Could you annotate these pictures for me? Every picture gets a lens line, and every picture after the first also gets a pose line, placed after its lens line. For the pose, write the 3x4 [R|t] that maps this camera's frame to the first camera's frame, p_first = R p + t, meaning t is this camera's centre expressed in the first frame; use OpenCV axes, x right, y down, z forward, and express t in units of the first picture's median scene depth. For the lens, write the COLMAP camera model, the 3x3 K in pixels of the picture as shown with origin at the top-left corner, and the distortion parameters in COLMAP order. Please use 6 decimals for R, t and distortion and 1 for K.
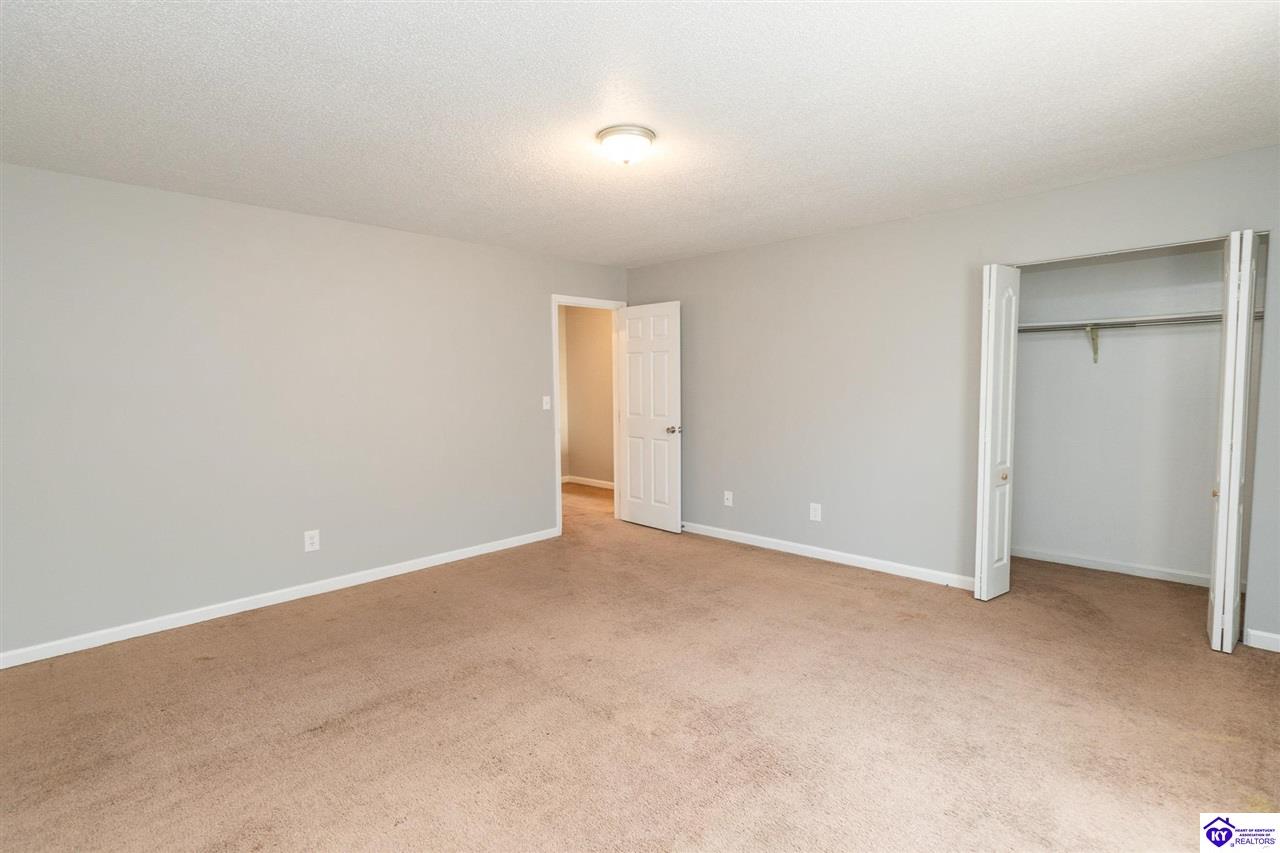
lens RADIAL K [[617.3, 0, 645.6], [0, 617.3, 422.4], [0, 0, 1]] dist [-0.000350, -0.000743]
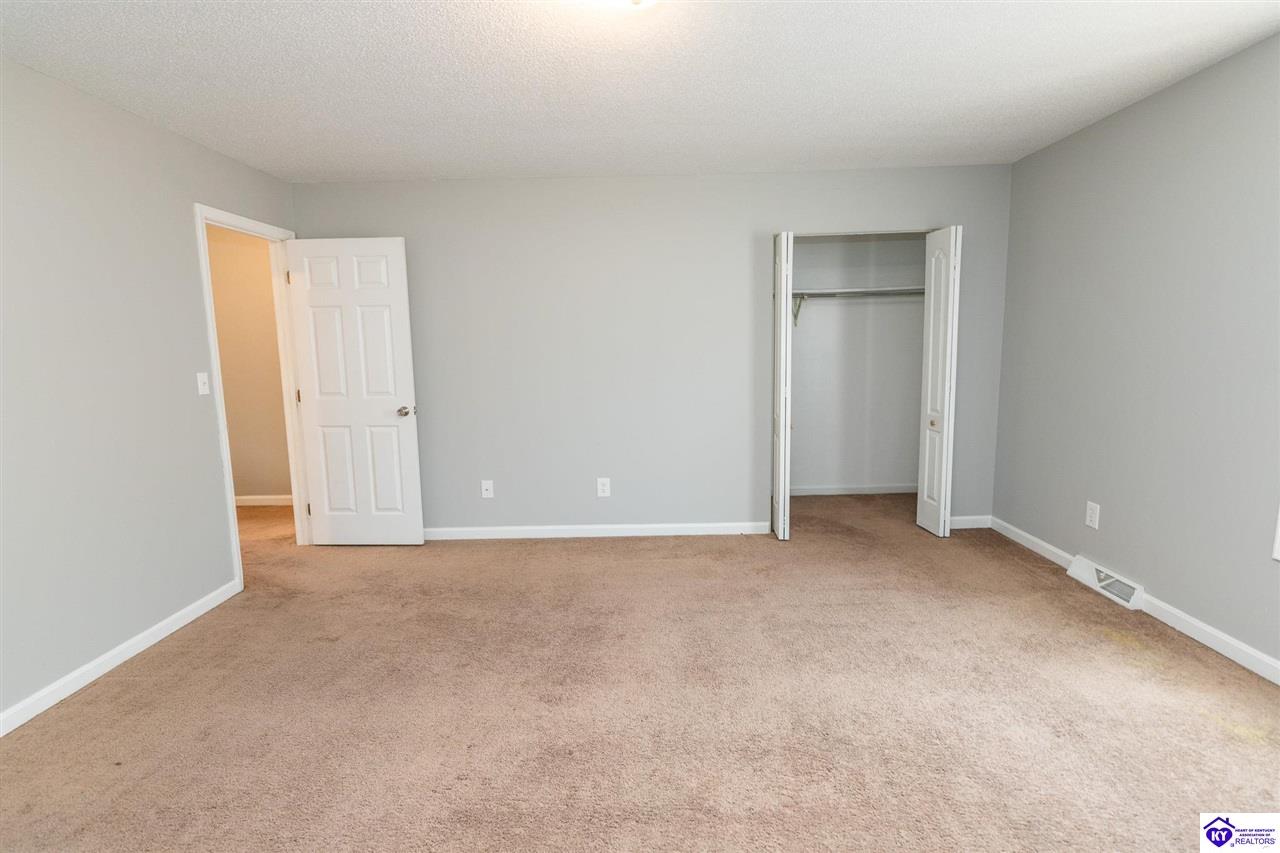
lens RADIAL K [[617.3, 0, 645.6], [0, 617.3, 422.4], [0, 0, 1]] dist [-0.000350, -0.000743]
pose [[0.728911, -0.092496, 0.678331, -0.288444], [0.059529, 0.995641, 0.071795, -0.012594], [-0.682015, -0.011952, 0.731240, 0.284740]]
